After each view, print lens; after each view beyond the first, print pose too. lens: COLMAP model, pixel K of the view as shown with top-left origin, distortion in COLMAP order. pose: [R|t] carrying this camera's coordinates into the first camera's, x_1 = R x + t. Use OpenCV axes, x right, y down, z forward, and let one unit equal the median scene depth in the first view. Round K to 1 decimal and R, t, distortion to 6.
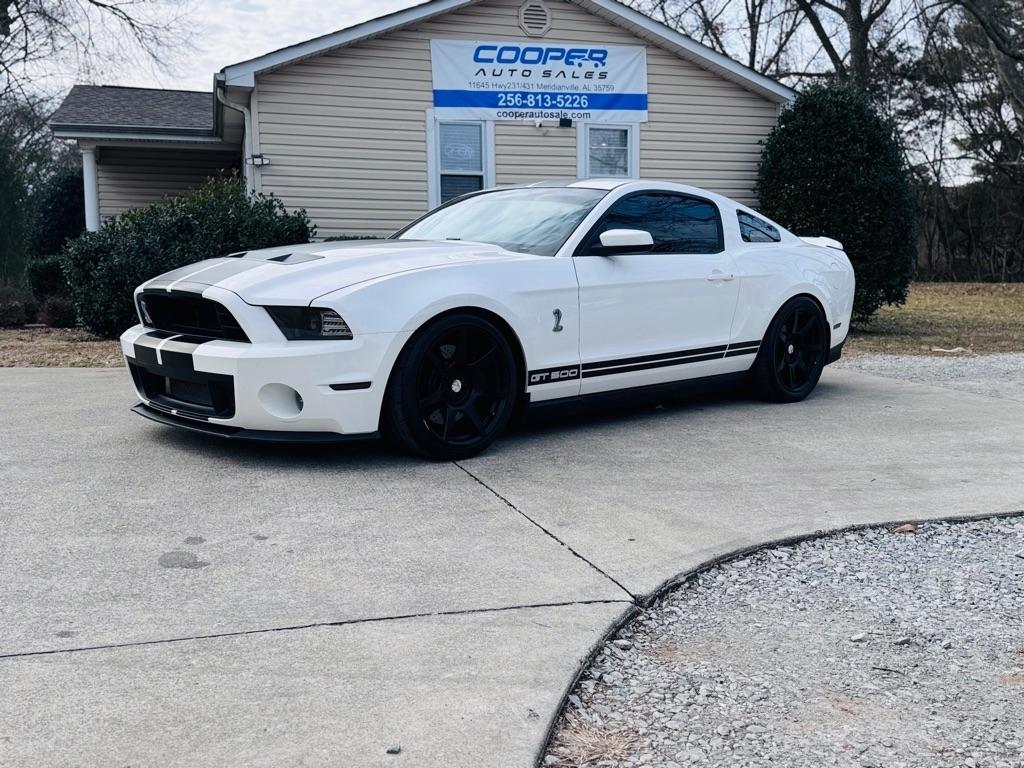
lens RADIAL K [[995.0, 0, 509.9], [0, 995.0, 395.5], [0, 0, 1]] dist [0.189165, -0.395674]
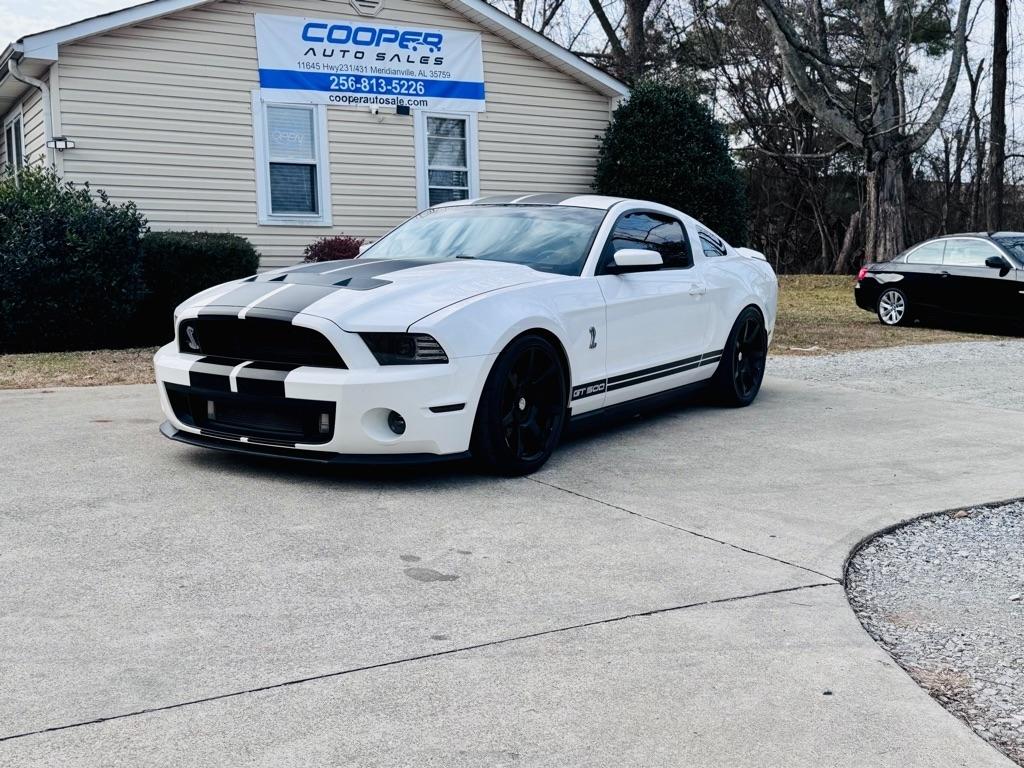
lens RADIAL K [[1135.6, 0, 512.0], [0, 1135.6, 384.0], [0, 0, 1]] dist [0.200457, -0.433034]
pose [[0.969150, -0.027561, 0.244927, -0.115649], [0.030406, 0.999507, -0.007840, -0.006955], [-0.244590, 0.015045, 0.969510, -0.049220]]
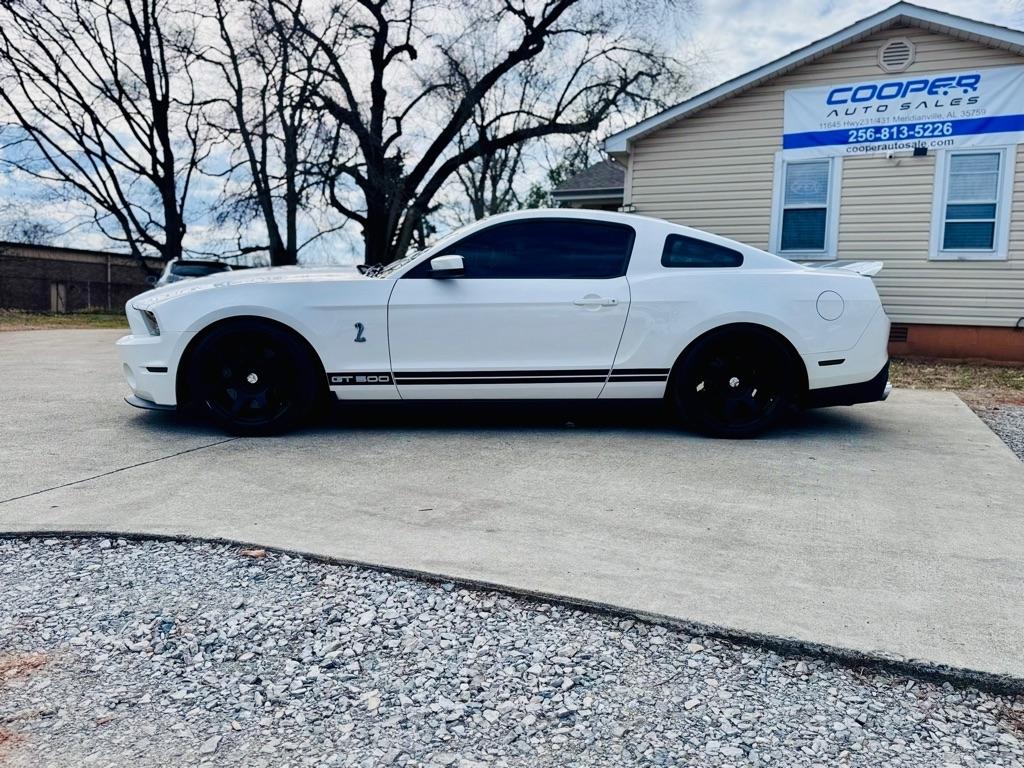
lens RADIAL K [[777.2, 0, 512.0], [0, 777.2, 384.0], [0, 0, 1]] dist [0.066467, -0.078463]
pose [[0.765610, 0.093020, -0.636544, 0.270466], [-0.099156, 0.994729, 0.026101, -0.019861], [0.635617, 0.043135, 0.770799, 0.144900]]
